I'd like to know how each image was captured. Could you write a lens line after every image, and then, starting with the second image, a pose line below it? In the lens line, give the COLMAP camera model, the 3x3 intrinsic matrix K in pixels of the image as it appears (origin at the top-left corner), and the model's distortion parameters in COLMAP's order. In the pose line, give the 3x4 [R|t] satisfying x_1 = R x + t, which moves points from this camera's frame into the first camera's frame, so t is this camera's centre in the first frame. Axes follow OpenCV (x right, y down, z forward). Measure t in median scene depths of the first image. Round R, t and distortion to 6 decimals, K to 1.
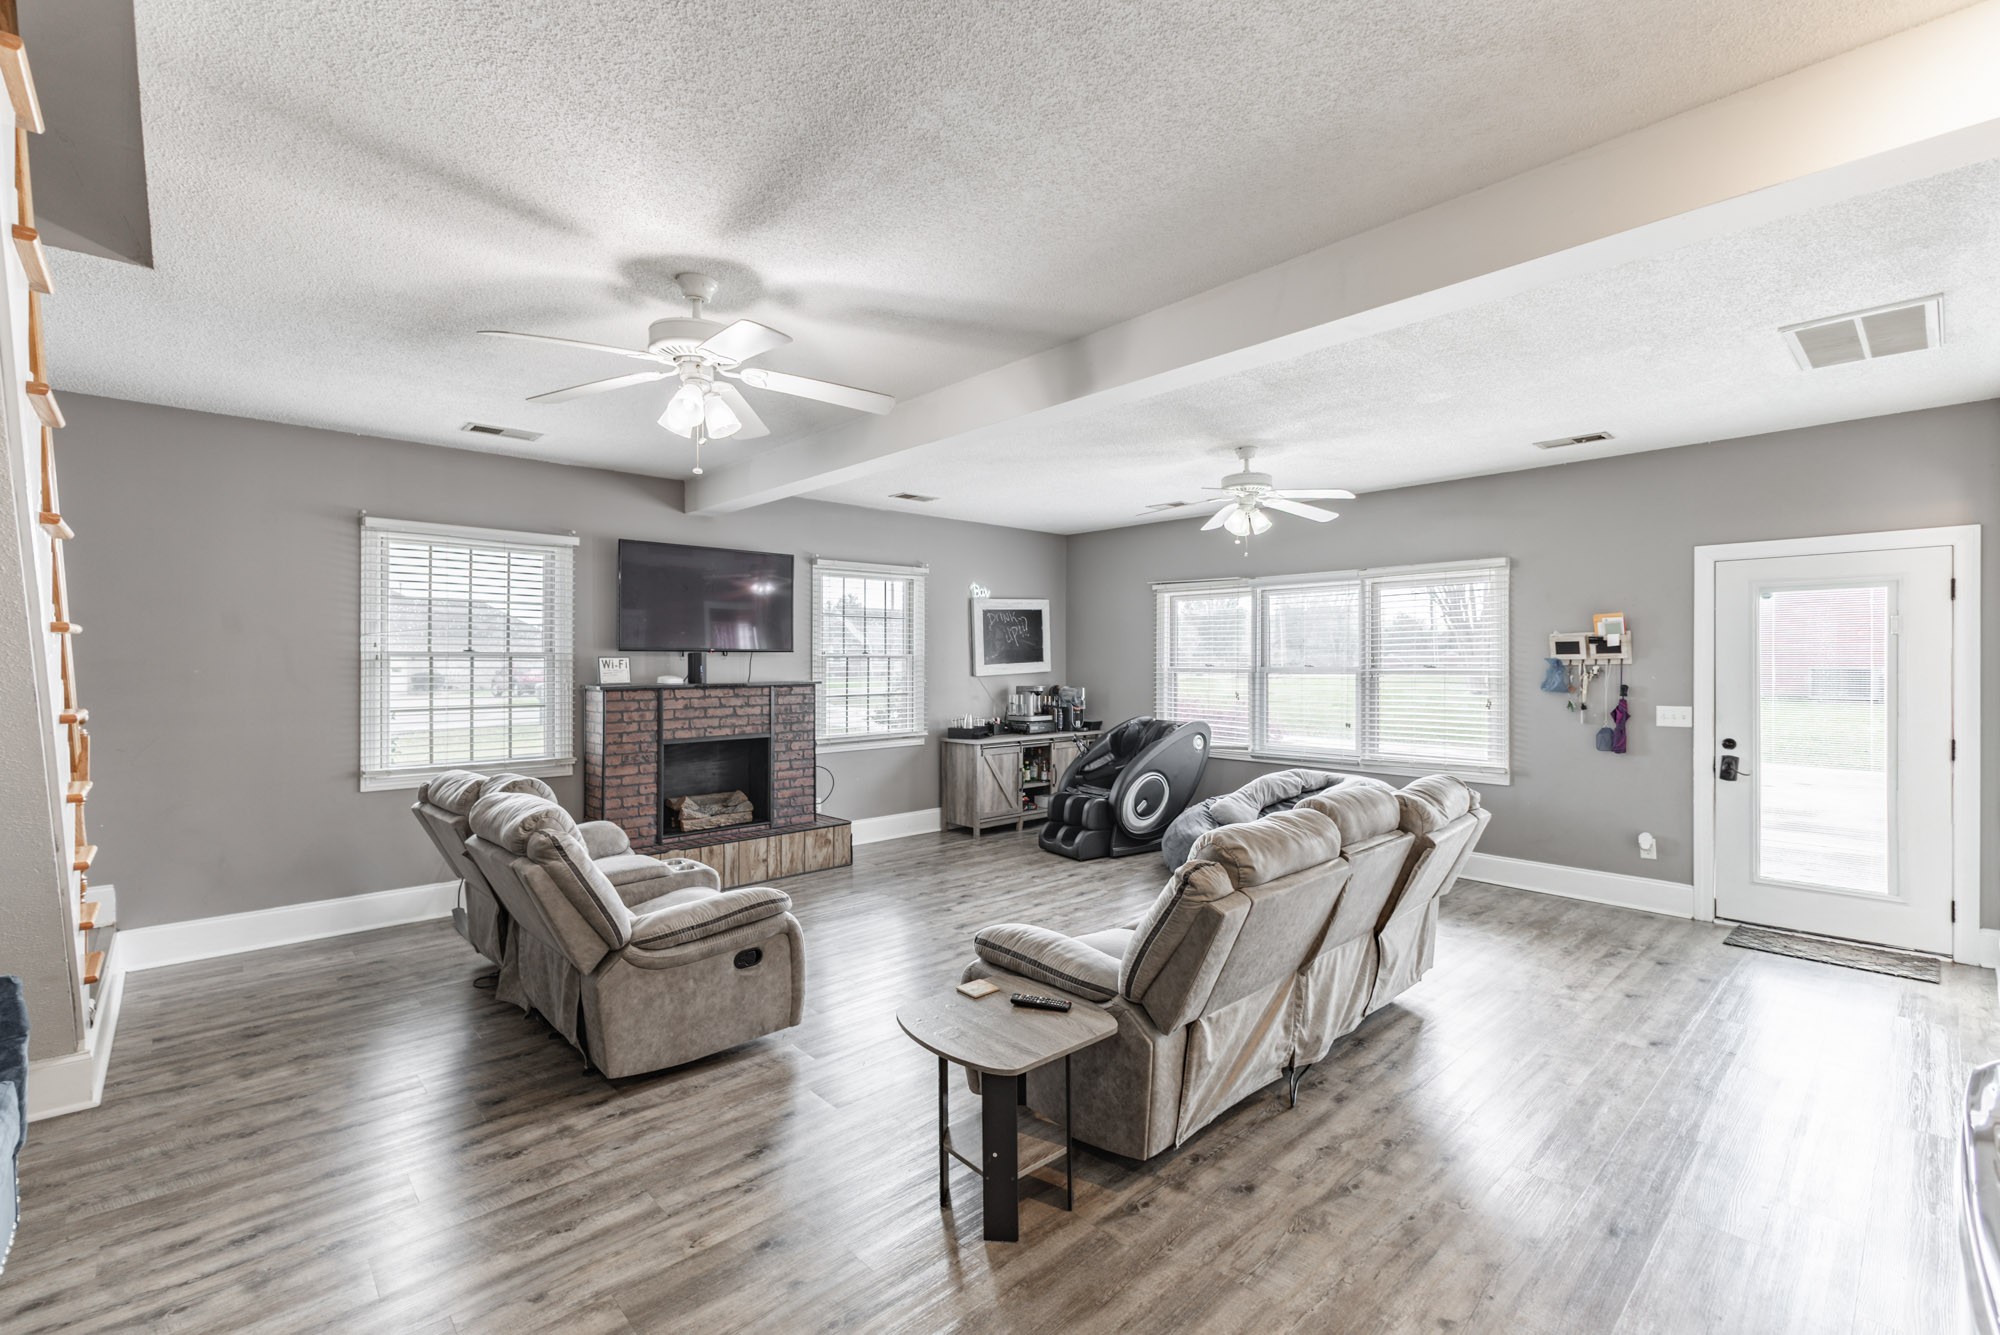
lens RADIAL K [[864.6, 0, 1011.2], [0, 864.6, 640.9], [0, 0, 1]] dist [0.000340, 0.000008]
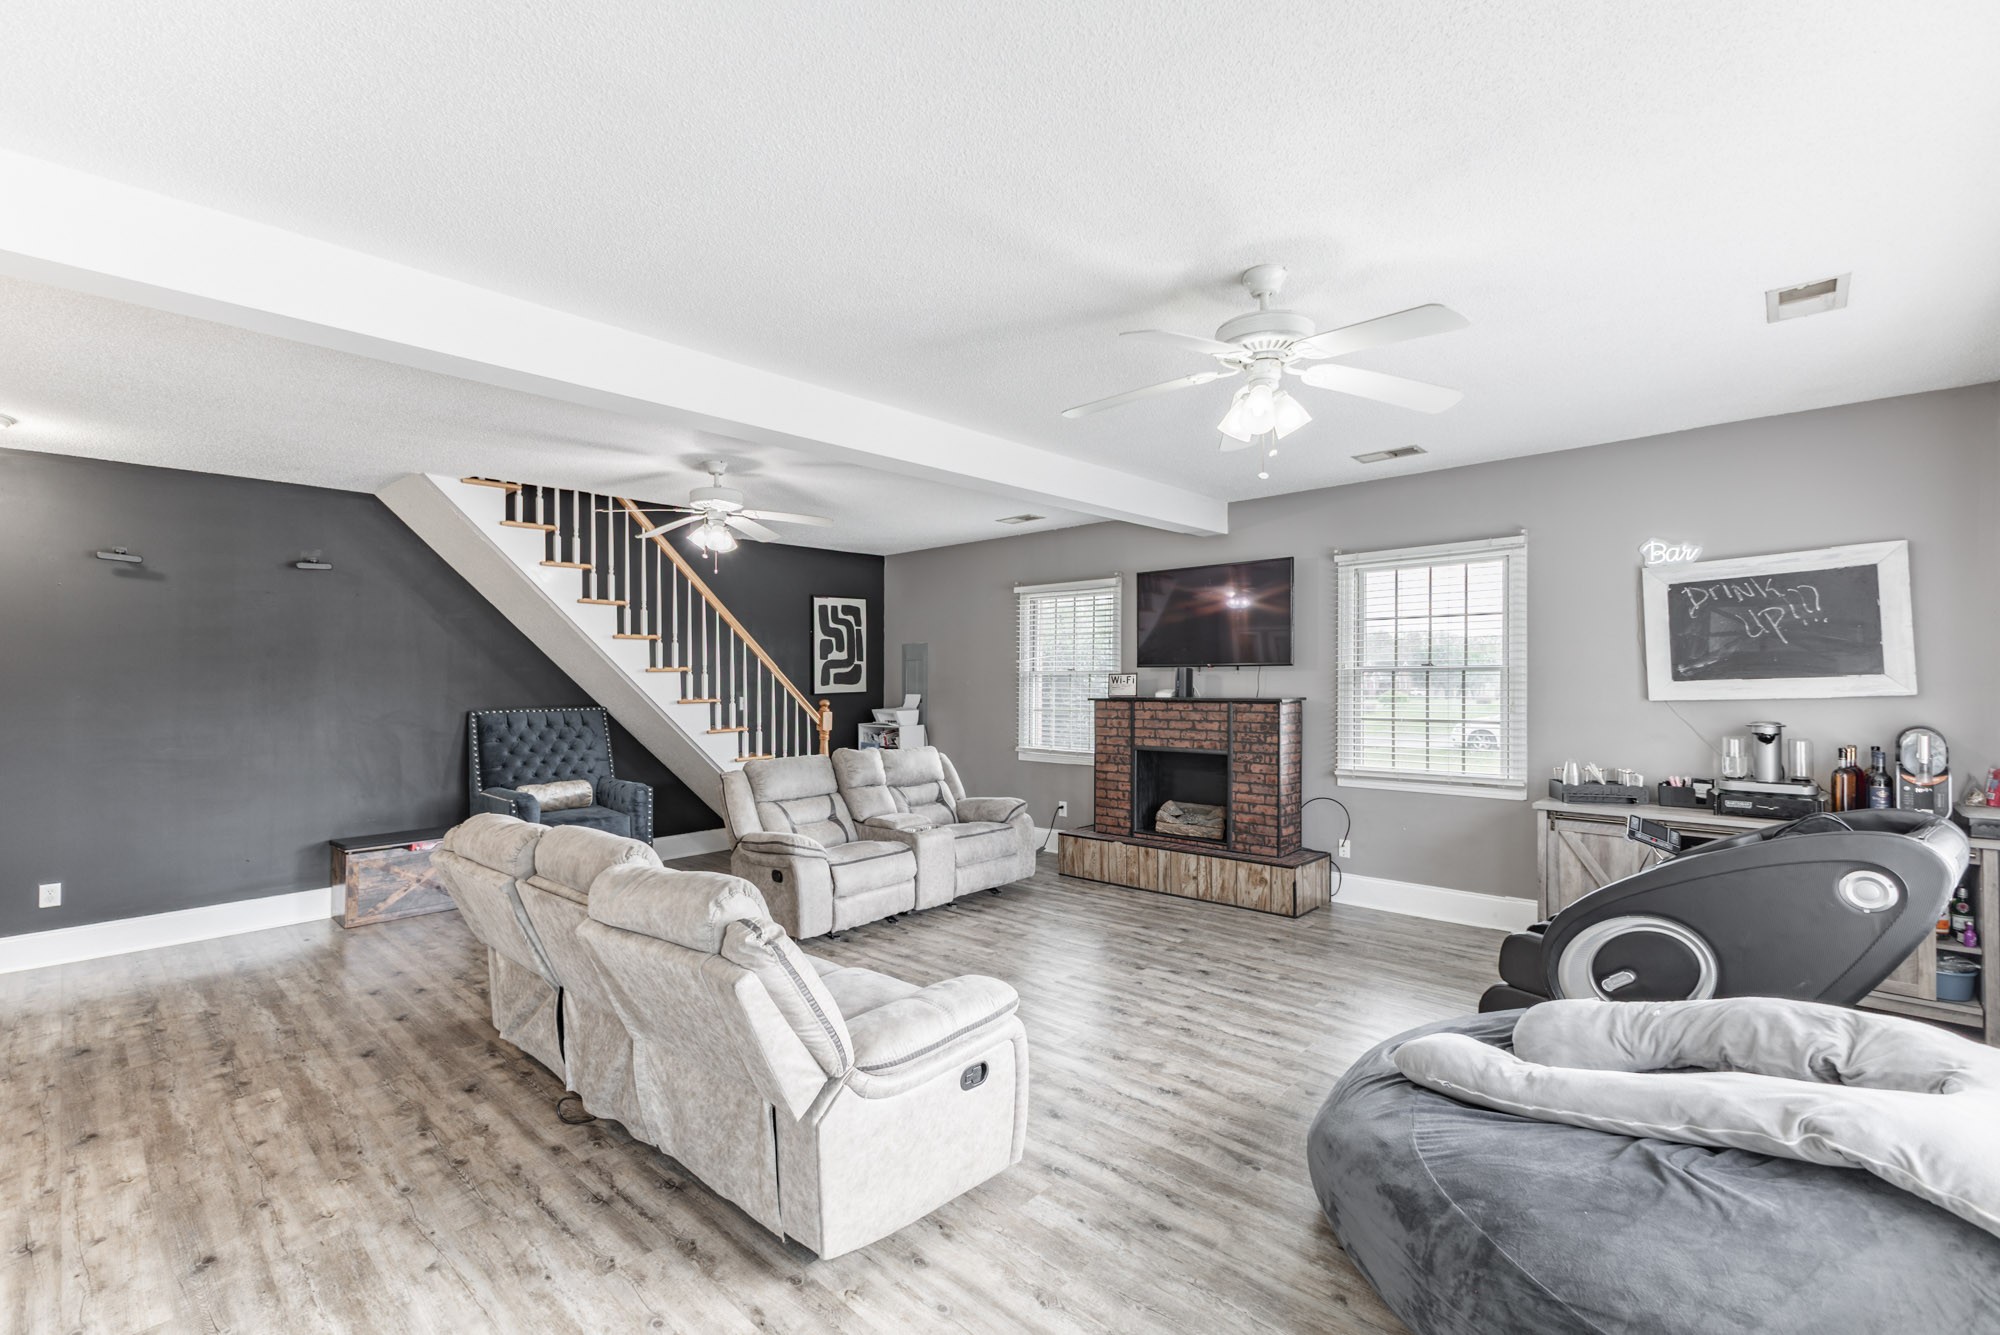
lens RADIAL K [[864.6, 0, 1011.2], [0, 864.6, 640.9], [0, 0, 1]] dist [0.000340, 0.000008]
pose [[0.080648, -0.038507, -0.995999, 0.692509], [0.029712, 0.998902, -0.036214, 0.012954], [0.996300, -0.026673, 0.081703, 0.718725]]
